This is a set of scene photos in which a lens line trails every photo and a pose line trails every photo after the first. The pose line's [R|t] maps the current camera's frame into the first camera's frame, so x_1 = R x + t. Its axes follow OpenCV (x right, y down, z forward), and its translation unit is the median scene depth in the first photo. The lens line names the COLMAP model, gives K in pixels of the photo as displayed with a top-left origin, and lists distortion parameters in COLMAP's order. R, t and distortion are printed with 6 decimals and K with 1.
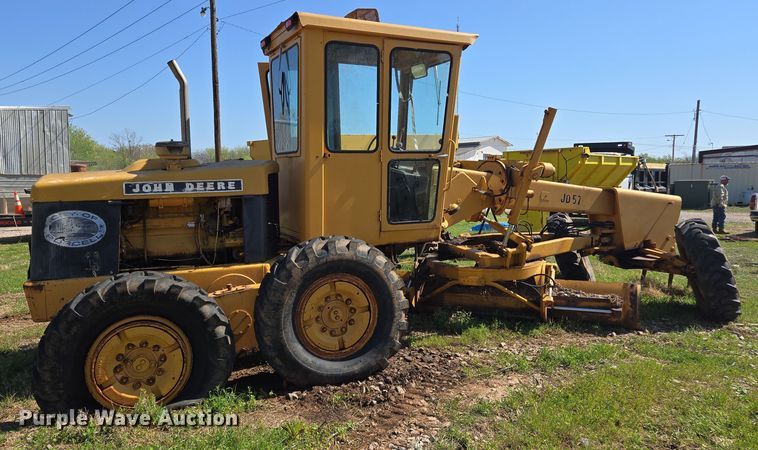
lens RADIAL K [[547.7, 0, 383.0], [0, 547.7, 223.5], [0, 0, 1]] dist [0.042874, -0.019823]
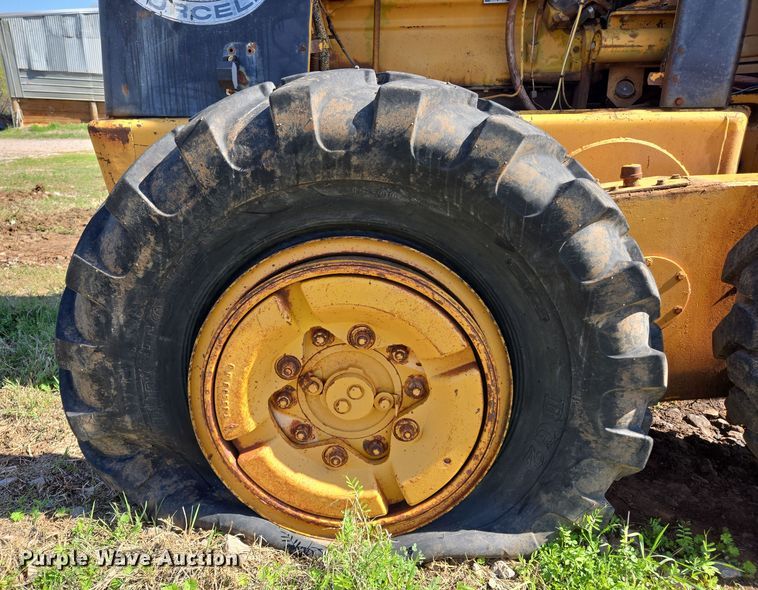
lens RADIAL K [[570.2, 0, 346.5], [0, 570.2, 316.1], [0, 0, 1]] dist [0.059016, -0.022180]
pose [[0.905393, 0.160653, -0.393006, -0.289885], [-0.048268, 0.958594, 0.280656, 0.111285], [0.421822, -0.235134, 0.875659, 0.659839]]
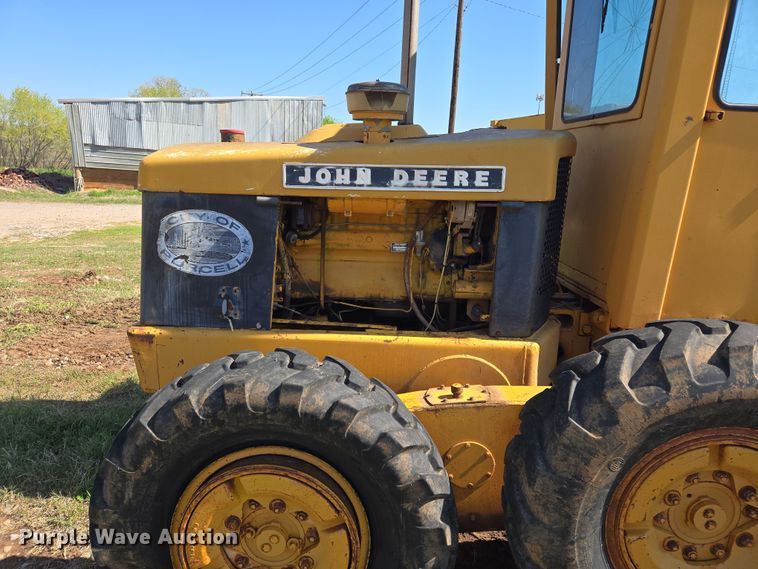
lens RADIAL K [[512.2, 0, 377.8], [0, 512.2, 288.6], [0, 0, 1]] dist [0.067467, -0.043820]
pose [[0.912075, 0.135244, -0.387077, -0.182768], [-0.079856, 0.984550, 0.155836, -0.040180], [0.402172, -0.111224, 0.908783, 0.578721]]
